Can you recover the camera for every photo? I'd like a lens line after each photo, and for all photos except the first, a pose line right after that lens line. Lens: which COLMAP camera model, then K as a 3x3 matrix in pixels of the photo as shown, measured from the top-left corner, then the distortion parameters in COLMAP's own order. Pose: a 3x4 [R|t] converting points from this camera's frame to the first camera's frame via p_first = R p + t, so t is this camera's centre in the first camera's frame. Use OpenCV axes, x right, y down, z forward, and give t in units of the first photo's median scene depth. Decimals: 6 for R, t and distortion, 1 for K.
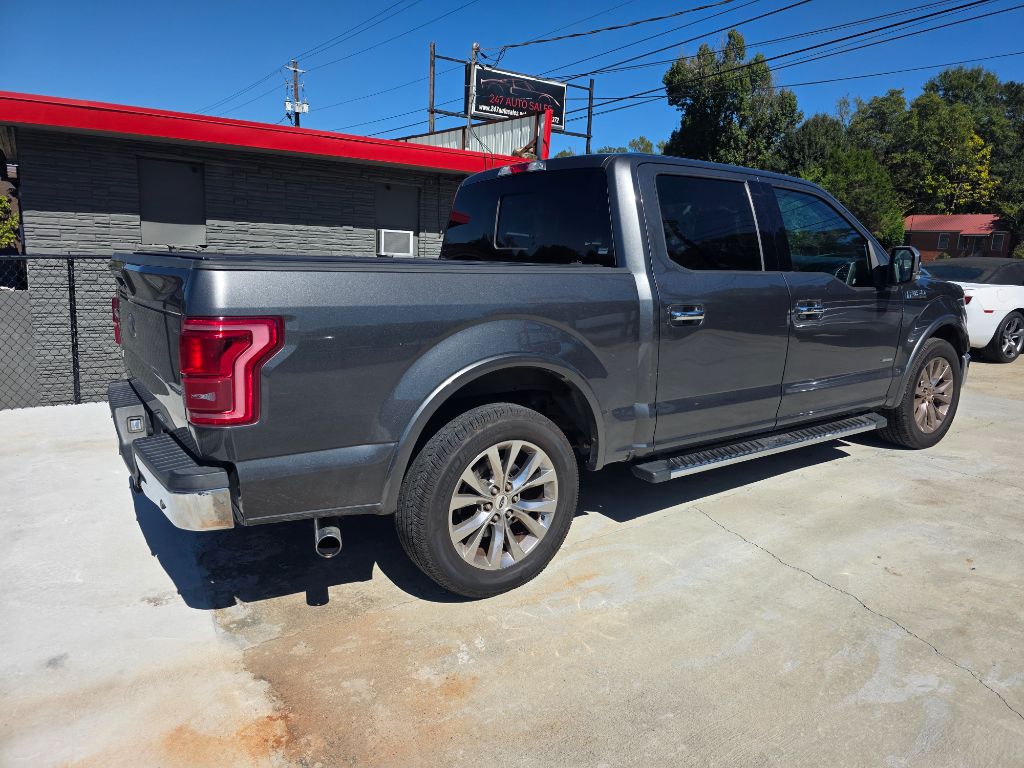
lens RADIAL K [[672.7, 0, 512.0], [0, 672.7, 384.0], [0, 0, 1]] dist [0.030300, -0.019059]
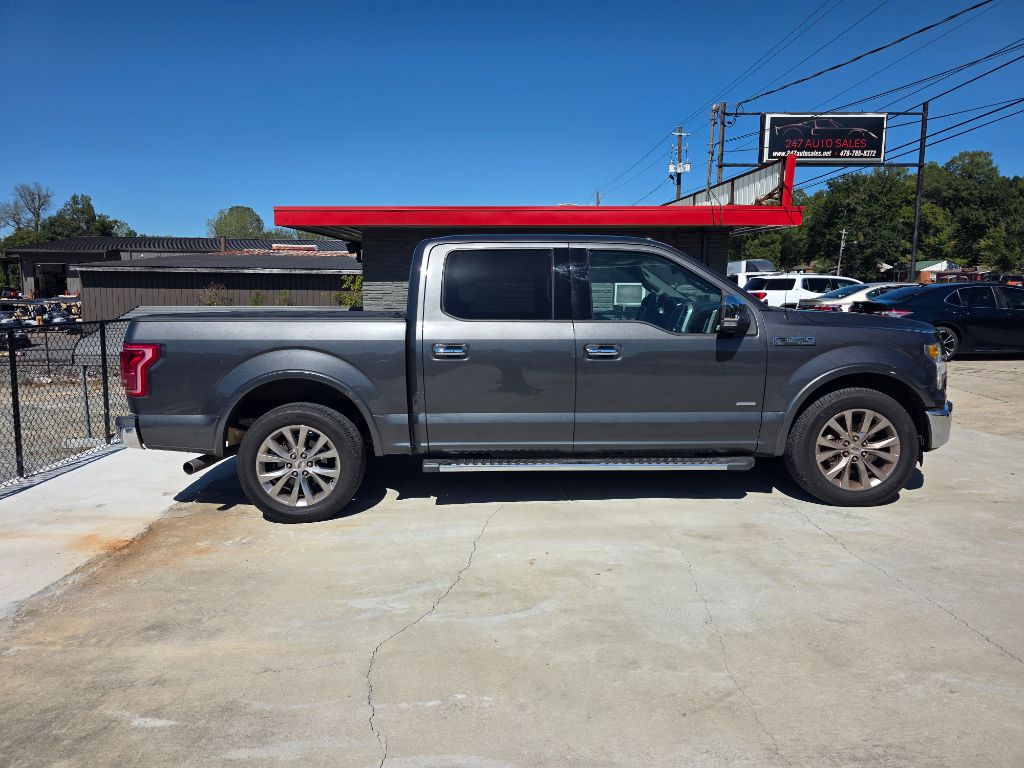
lens RADIAL K [[672.7, 0, 512.0], [0, 672.7, 384.0], [0, 0, 1]] dist [0.030300, -0.019059]
pose [[0.826559, 0.043650, -0.561155, 1.240440], [-0.082600, 0.995601, -0.044221, 0.014533], [0.556756, 0.082903, 0.826529, -0.054656]]
